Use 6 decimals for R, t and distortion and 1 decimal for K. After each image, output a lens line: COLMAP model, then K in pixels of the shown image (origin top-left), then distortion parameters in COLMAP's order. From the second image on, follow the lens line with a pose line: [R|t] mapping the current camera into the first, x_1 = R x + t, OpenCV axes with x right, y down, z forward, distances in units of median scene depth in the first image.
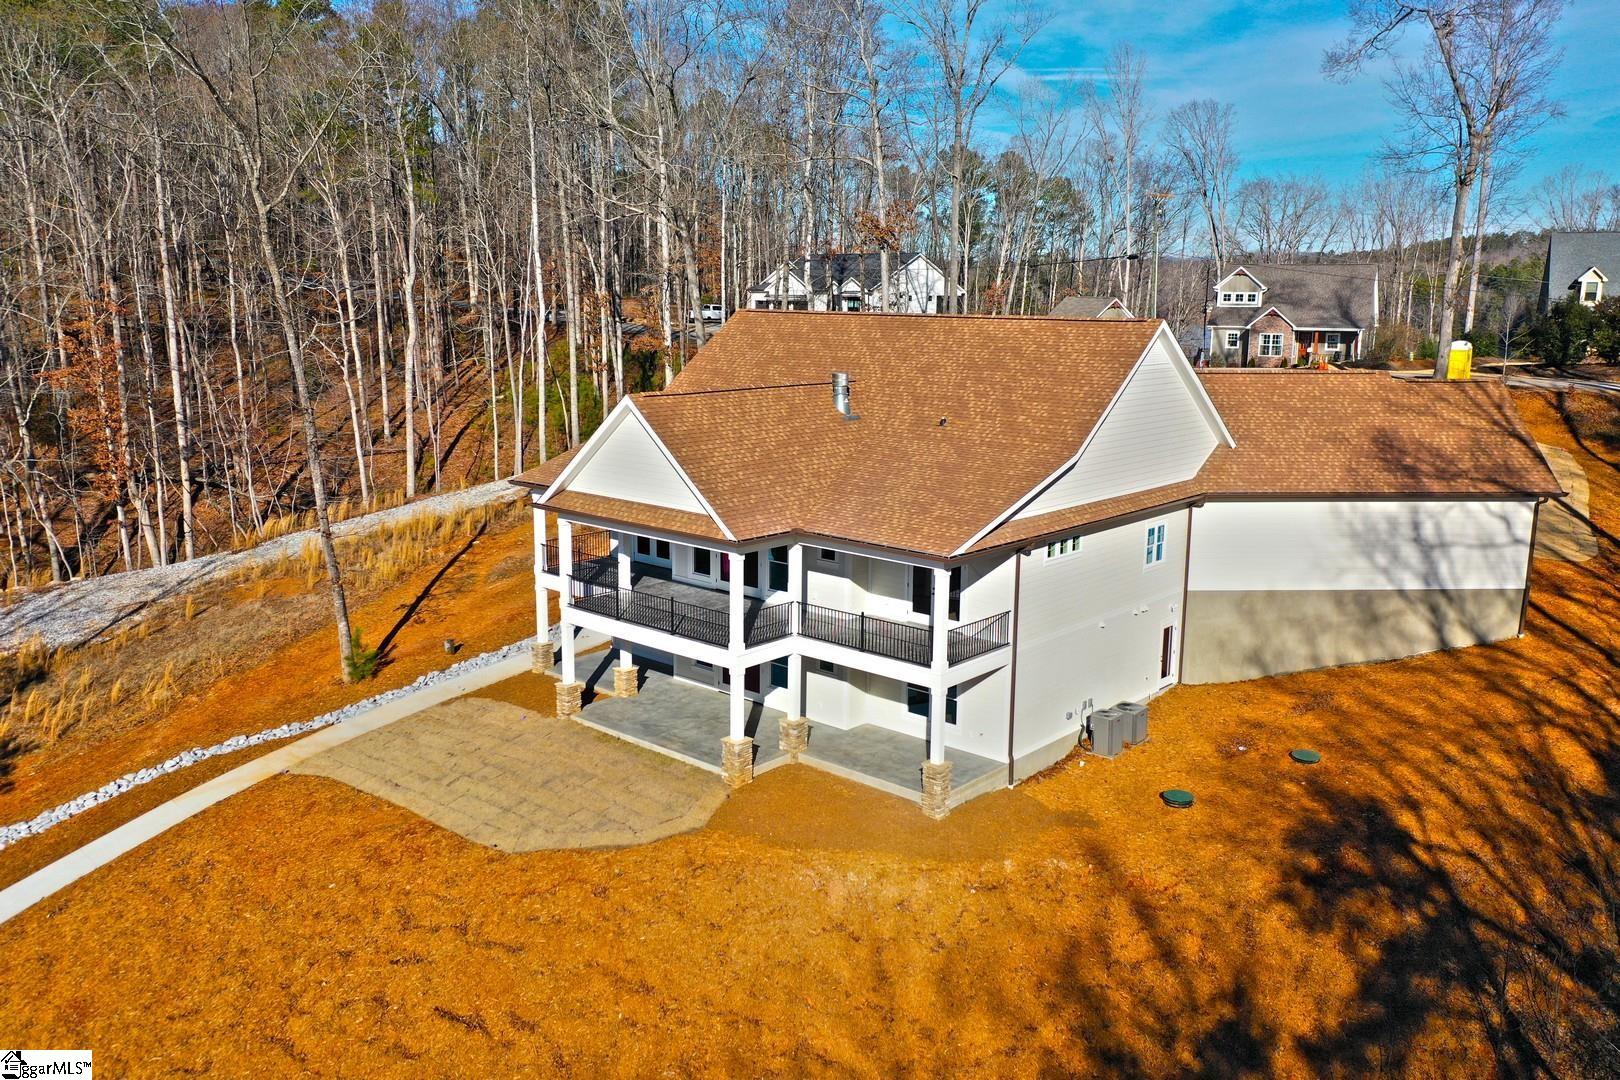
lens RADIAL K [[1273.8, 0, 814.3], [0, 1273.8, 539.1], [0, 0, 1]] dist [0.014647, 0.009792]
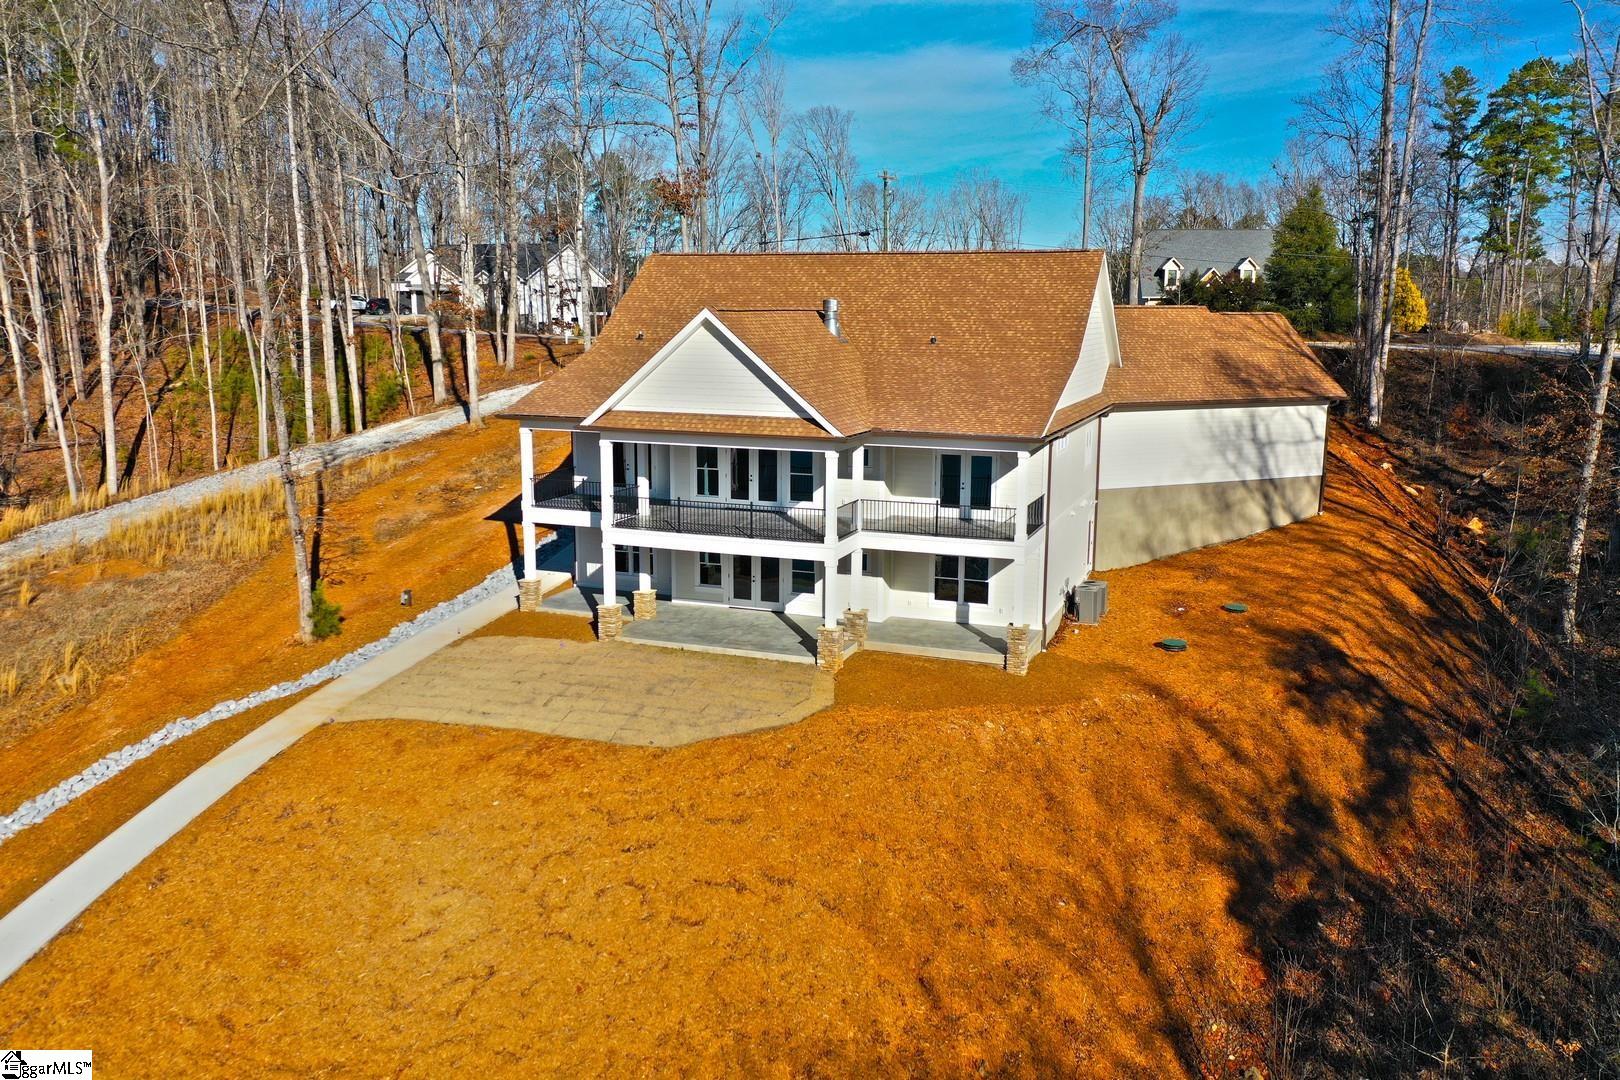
lens RADIAL K [[1273.8, 0, 809.4], [0, 1273.8, 539.7], [0, 0, 1]] dist [0.014647, 0.009792]
pose [[0.935604, -0.066282, 0.346773, -0.406928], [0.069909, 0.997551, 0.002055, 0.073030], [-0.346060, 0.022320, 0.937947, -0.000047]]
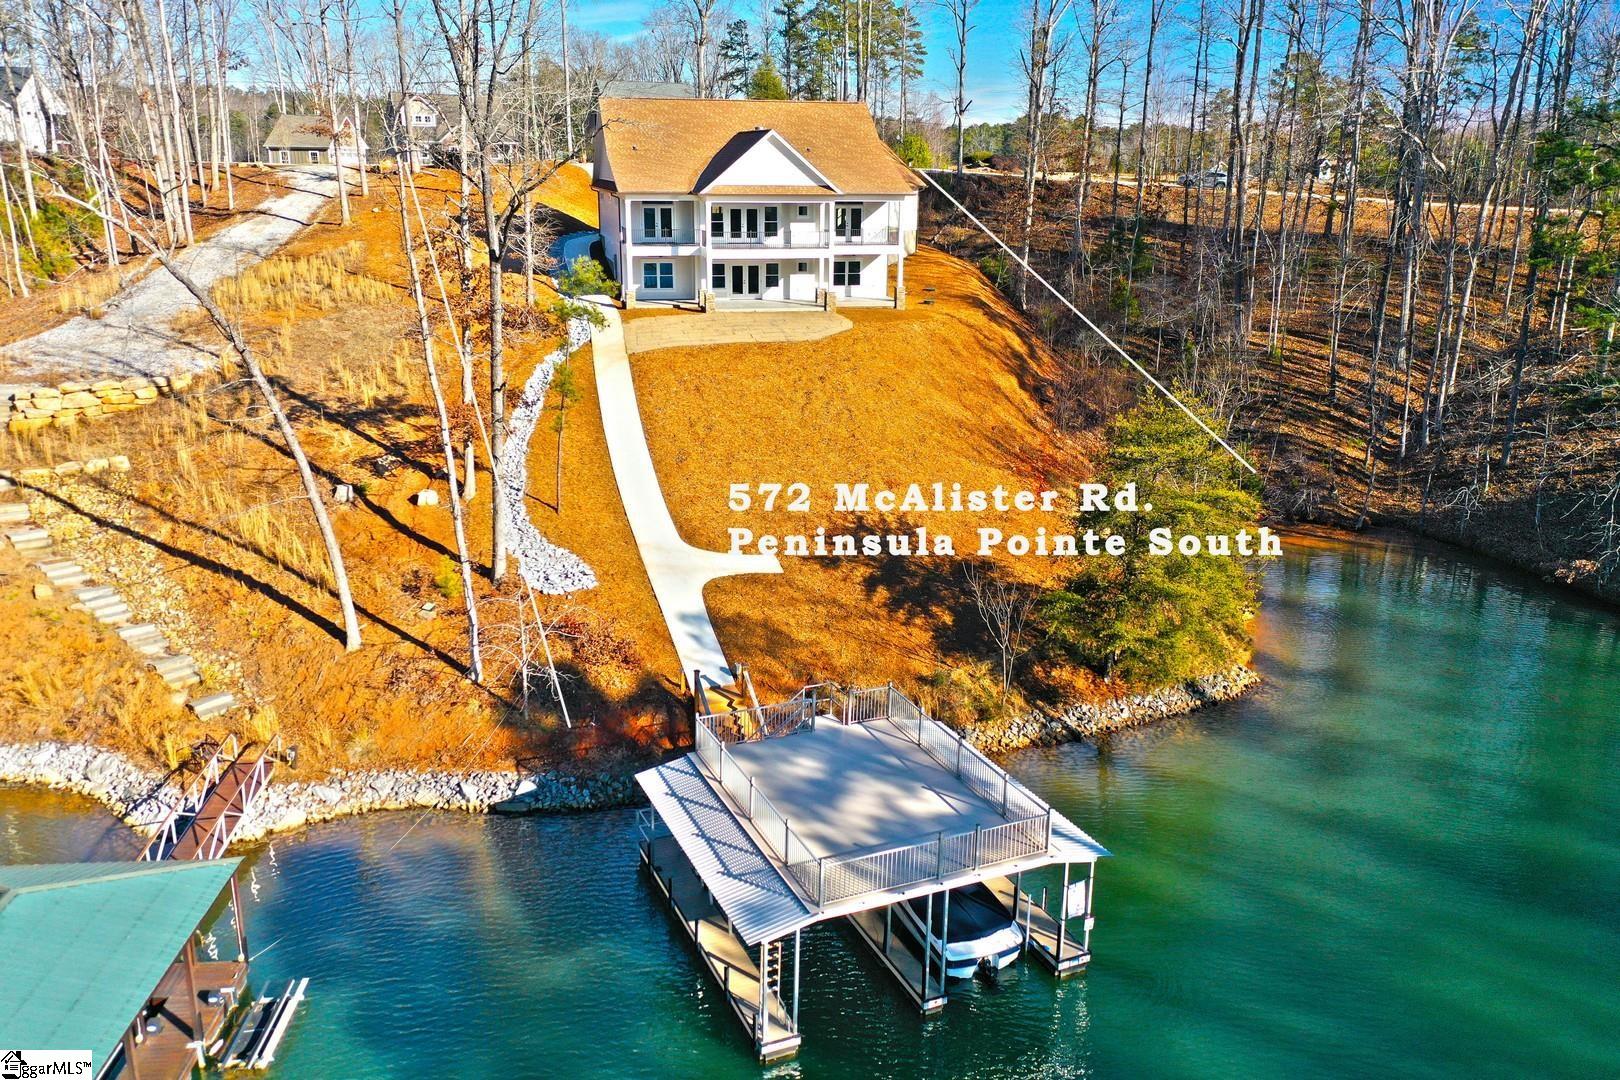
lens RADIAL K [[1273.8, 0, 814.8], [0, 1273.8, 530.4], [0, 0, 1]] dist [0.014647, 0.009792]
pose [[0.563033, -0.233953, 0.792628, -1.763361], [0.153055, 0.972021, 0.178182, 0.148672], [-0.812138, 0.020993, 0.583088, -0.234481]]
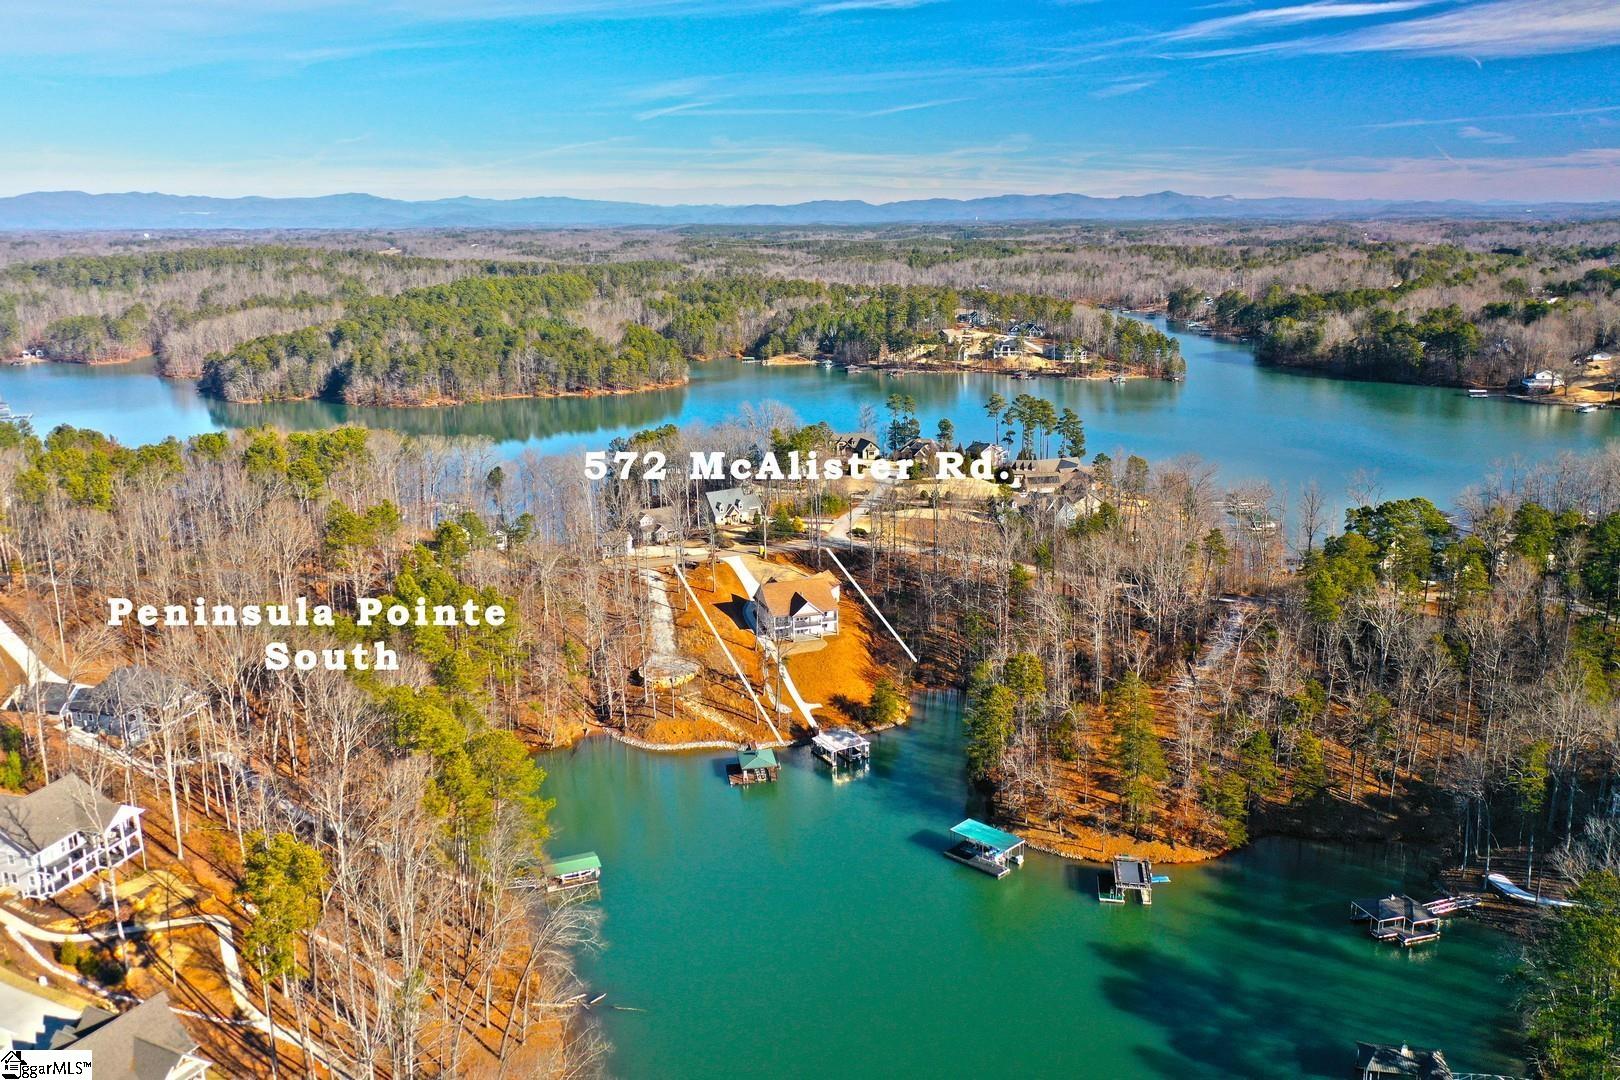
lens RADIAL K [[1273.8, 0, 806.0], [0, 1273.8, 536.5], [0, 0, 1]] dist [0.014647, 0.009792]
pose [[0.506494, -0.229170, 0.831231, -7.141236], [0.189475, 0.970051, 0.151990, -1.834709], [-0.841168, 0.080516, 0.534747, -3.663266]]
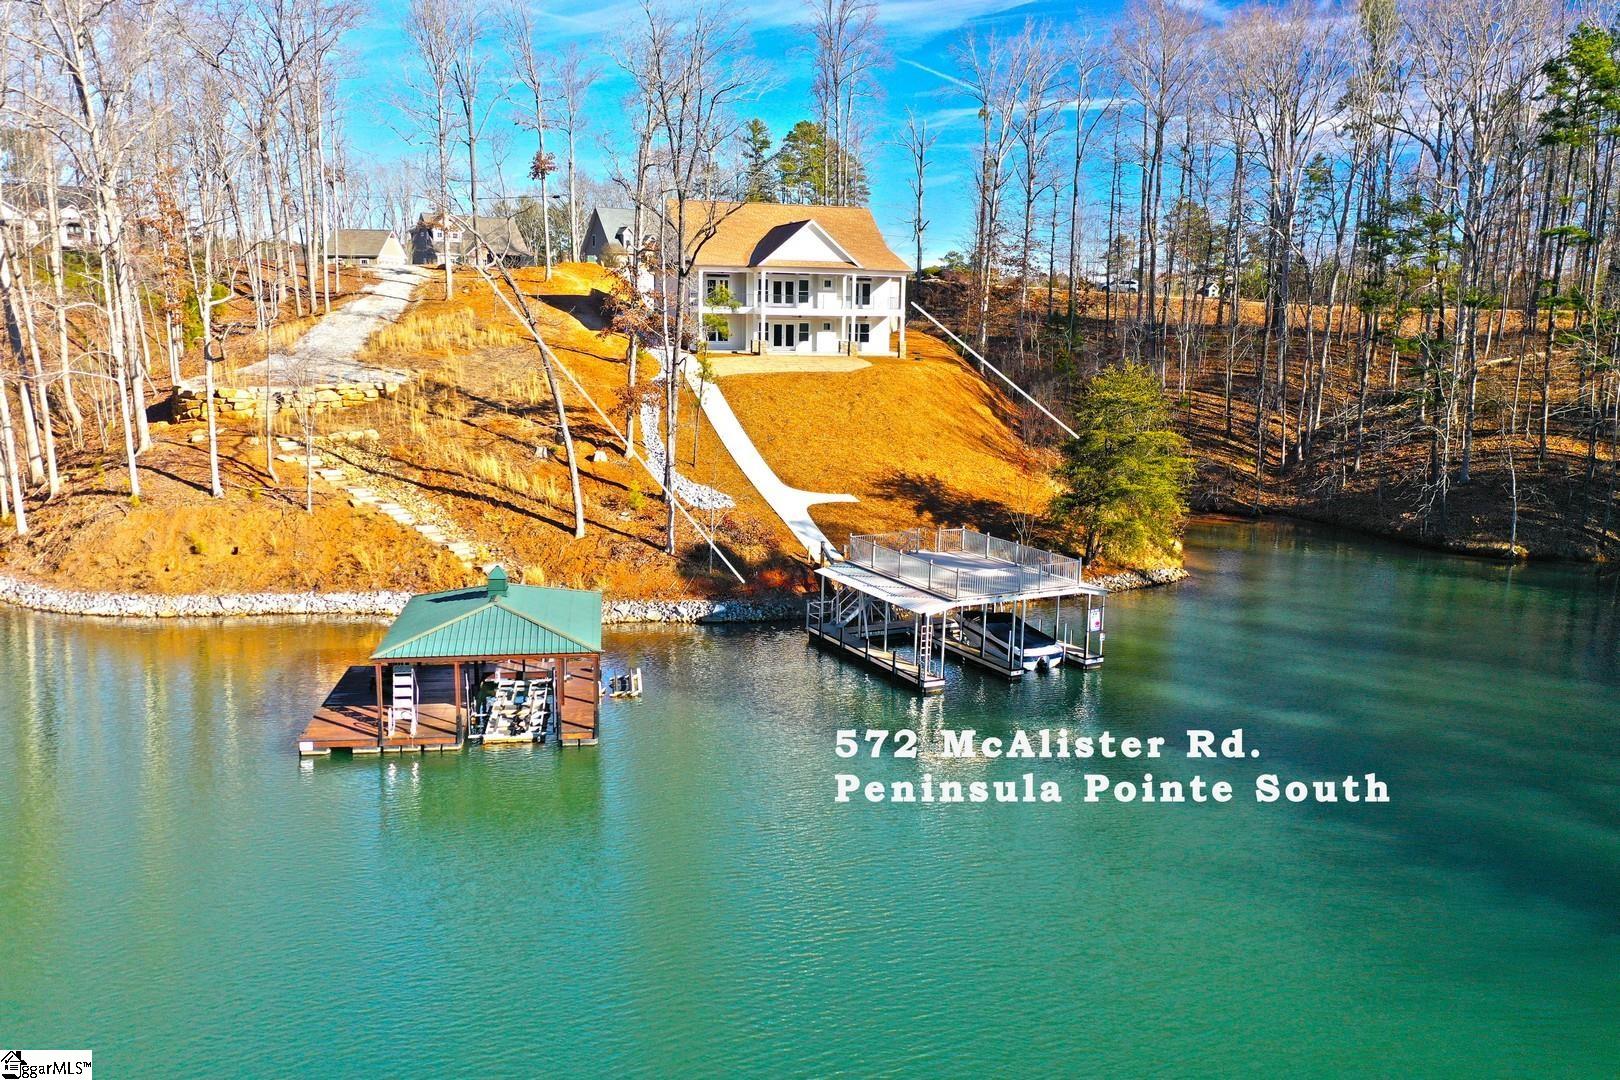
lens RADIAL K [[1273.8, 0, 807.0], [0, 1273.8, 545.9], [0, 0, 1]] dist [0.014647, 0.009792]
pose [[0.507882, -0.154465, 0.847465, -2.423062], [0.151653, 0.984459, 0.088549, 0.314258], [-0.847972, 0.083548, 0.523415, -0.357334]]
